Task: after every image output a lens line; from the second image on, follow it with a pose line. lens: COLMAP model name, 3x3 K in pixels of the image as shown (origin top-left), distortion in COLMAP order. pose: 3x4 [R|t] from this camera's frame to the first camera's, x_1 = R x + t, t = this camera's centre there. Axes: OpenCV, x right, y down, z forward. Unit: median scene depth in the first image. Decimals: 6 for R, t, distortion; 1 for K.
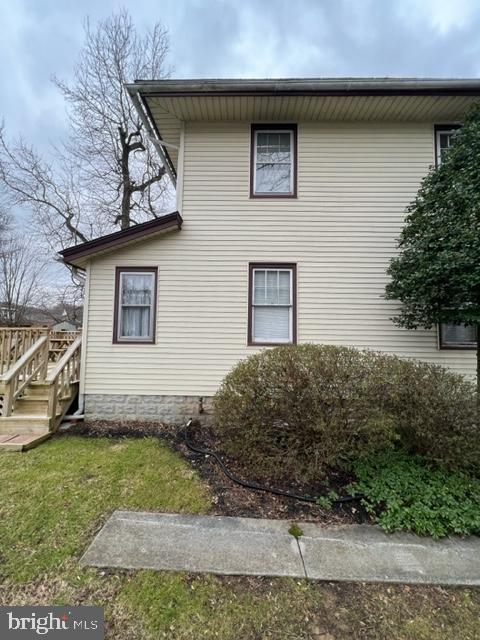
lens RADIAL K [[254.9, 0, 240.0], [0, 254.9, 320.0], [0, 0, 1]] dist [0.000473, -0.000103]
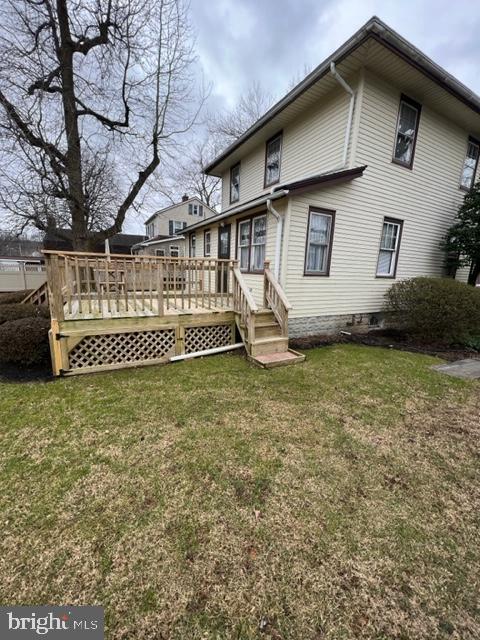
lens RADIAL K [[255.2, 0, 238.5], [0, 255.2, 320.5], [0, 0, 1]] dist [-0.000755, -0.000093]
pose [[0.871933, -0.078265, 0.483329, -1.372373], [-0.052016, 0.966748, 0.250383, 0.011567], [-0.486854, -0.243458, 0.838869, 0.107994]]
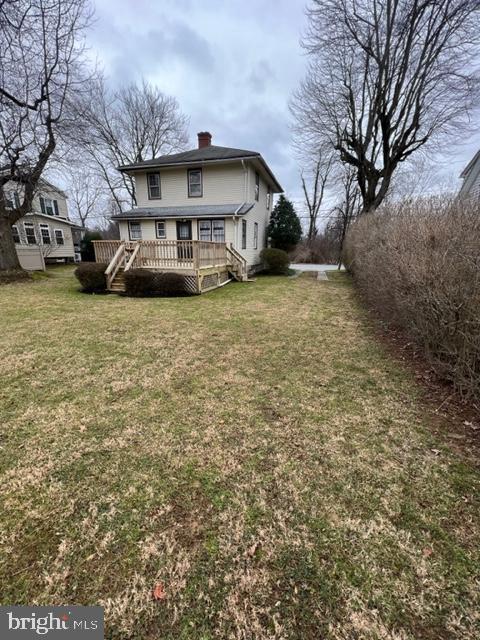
lens RADIAL K [[255.2, 0, 238.5], [0, 255.2, 320.5], [0, 0, 1]] dist [-0.000755, -0.000093]
pose [[0.279880, -0.263337, 0.923212, -2.810283], [-0.063363, 0.954481, 0.291465, 0.025684], [-0.957942, -0.140073, 0.250454, 0.202450]]
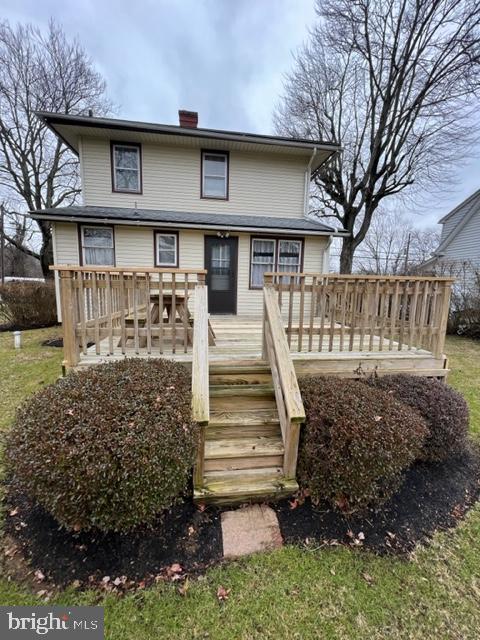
lens RADIAL K [[255.2, 0, 238.5], [0, 255.2, 320.5], [0, 0, 1]] dist [-0.000755, -0.000093]
pose [[-0.140094, -0.149193, 0.978834, -1.916425], [-0.087782, 0.986561, 0.137807, 0.075420], [-0.986239, -0.066618, -0.151308, 1.293468]]
